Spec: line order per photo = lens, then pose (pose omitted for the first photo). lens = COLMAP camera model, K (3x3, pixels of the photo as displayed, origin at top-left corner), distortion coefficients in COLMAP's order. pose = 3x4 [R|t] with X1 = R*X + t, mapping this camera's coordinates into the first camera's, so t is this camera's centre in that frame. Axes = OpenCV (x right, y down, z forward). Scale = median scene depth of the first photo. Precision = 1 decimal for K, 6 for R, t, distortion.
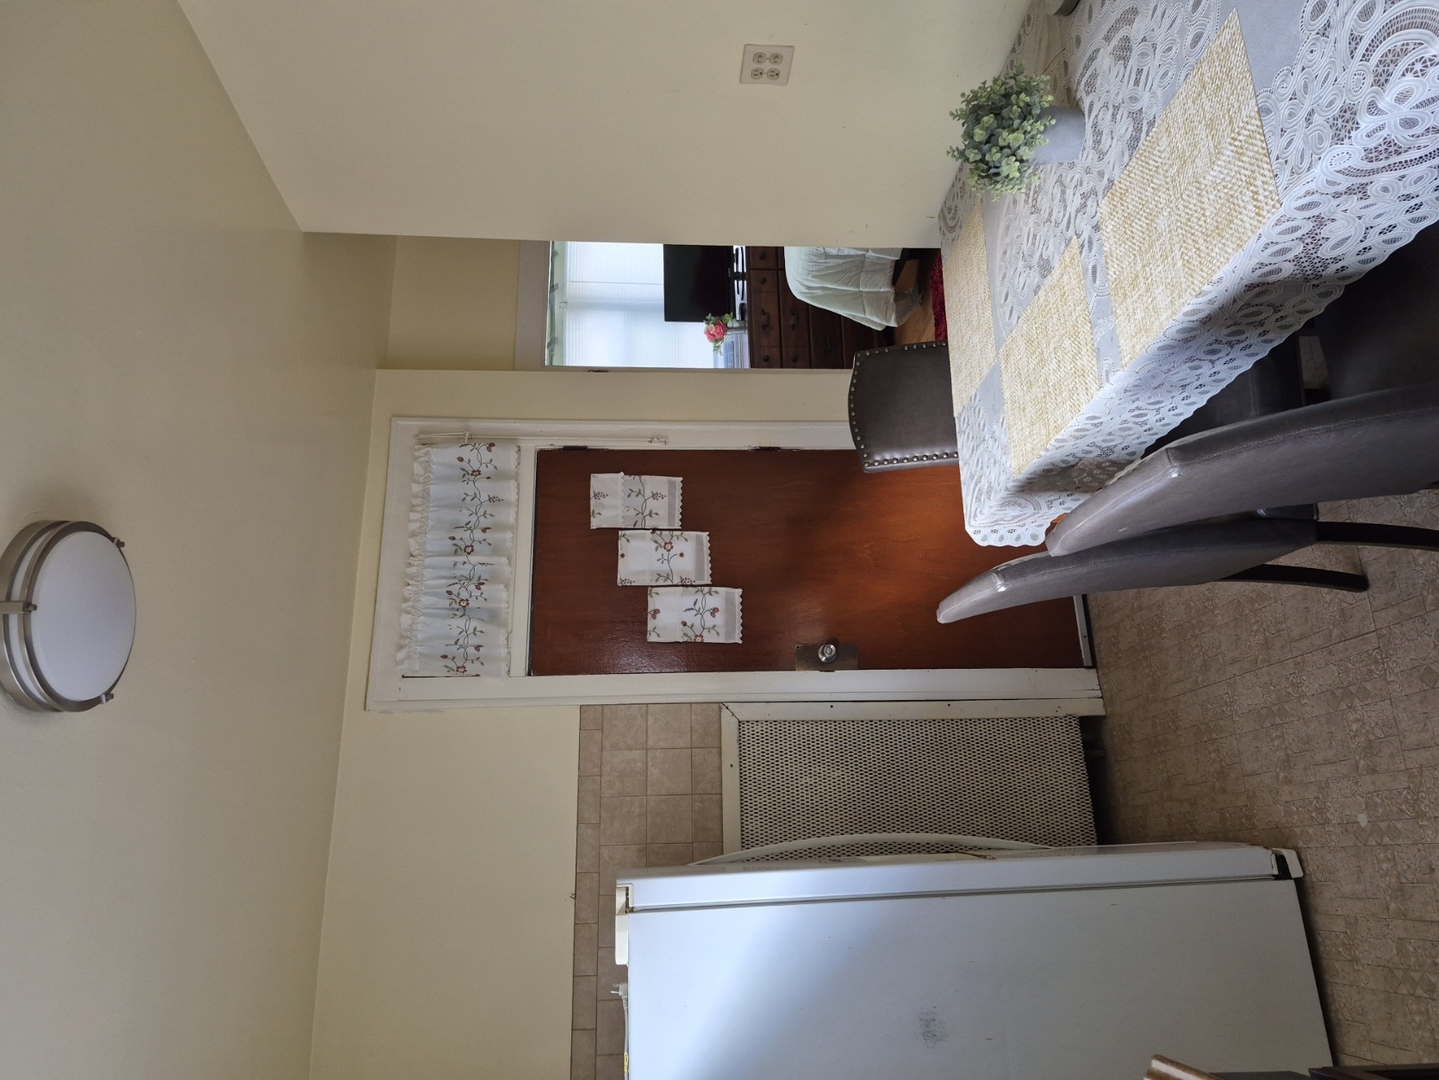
lens RADIAL K [[987.1, 0, 719.5], [0, 987.1, 540.0], [0, 0, 1]] dist [0.144341, -0.000150]
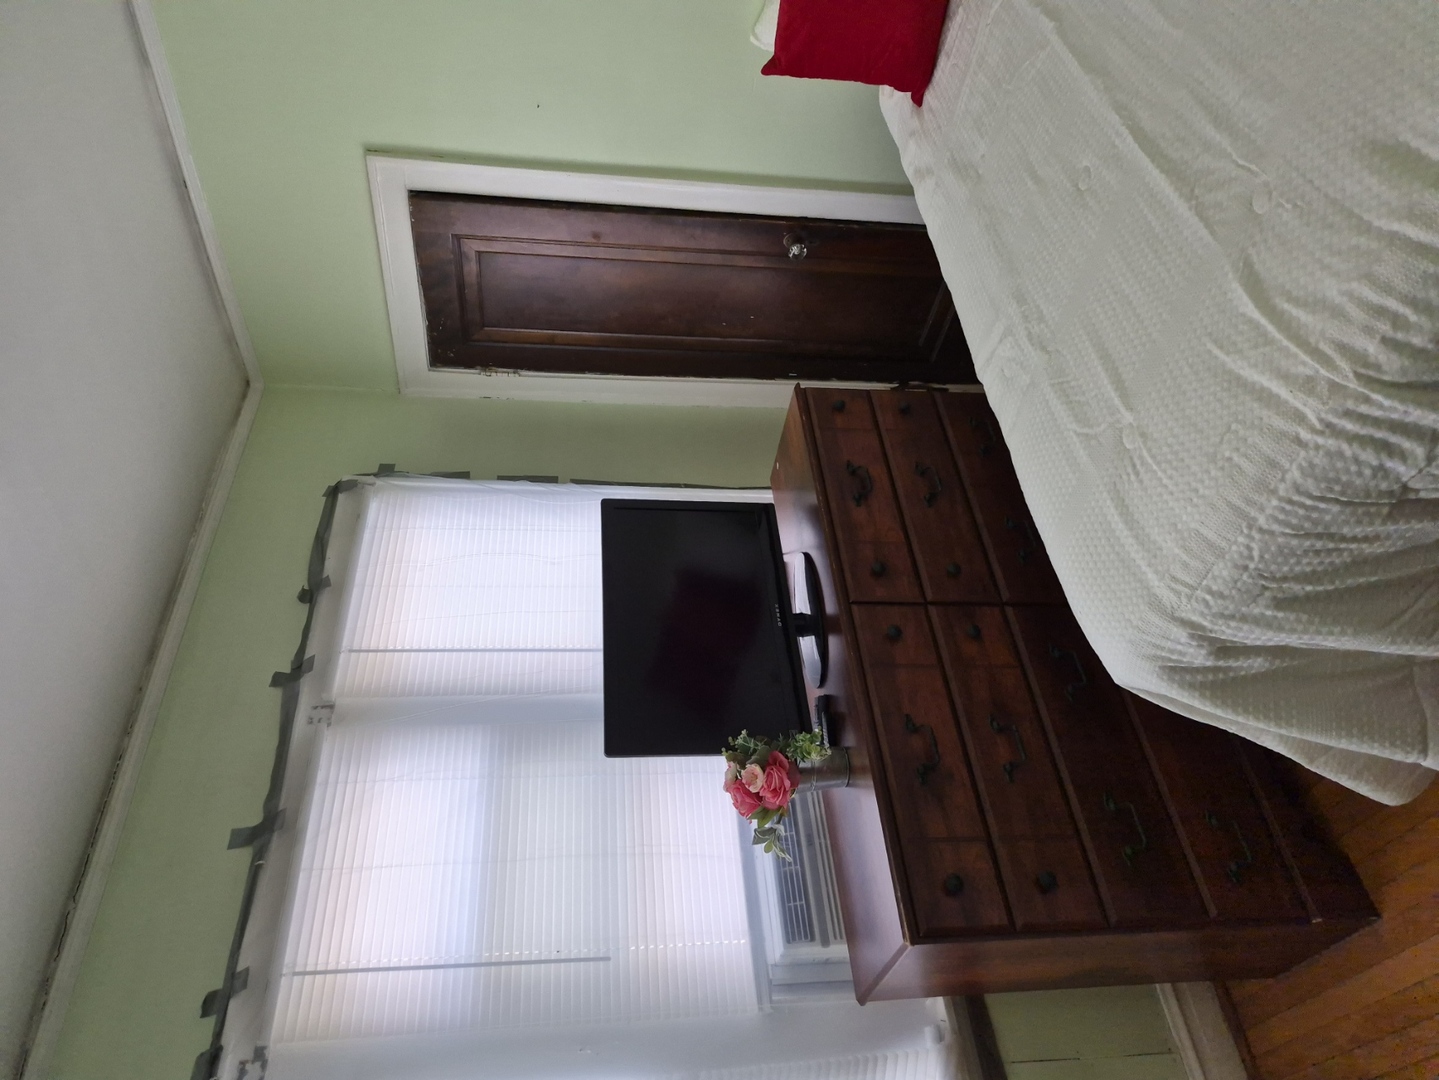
lens RADIAL K [[987.1, 0, 719.5], [0, 987.1, 540.0], [0, 0, 1]] dist [0.144341, -0.000150]
pose [[0.997105, -0.007670, 0.075653, -0.042265], [0.034371, 0.932925, -0.358425, -0.168620], [-0.067829, 0.359988, 0.930488, 0.670429]]
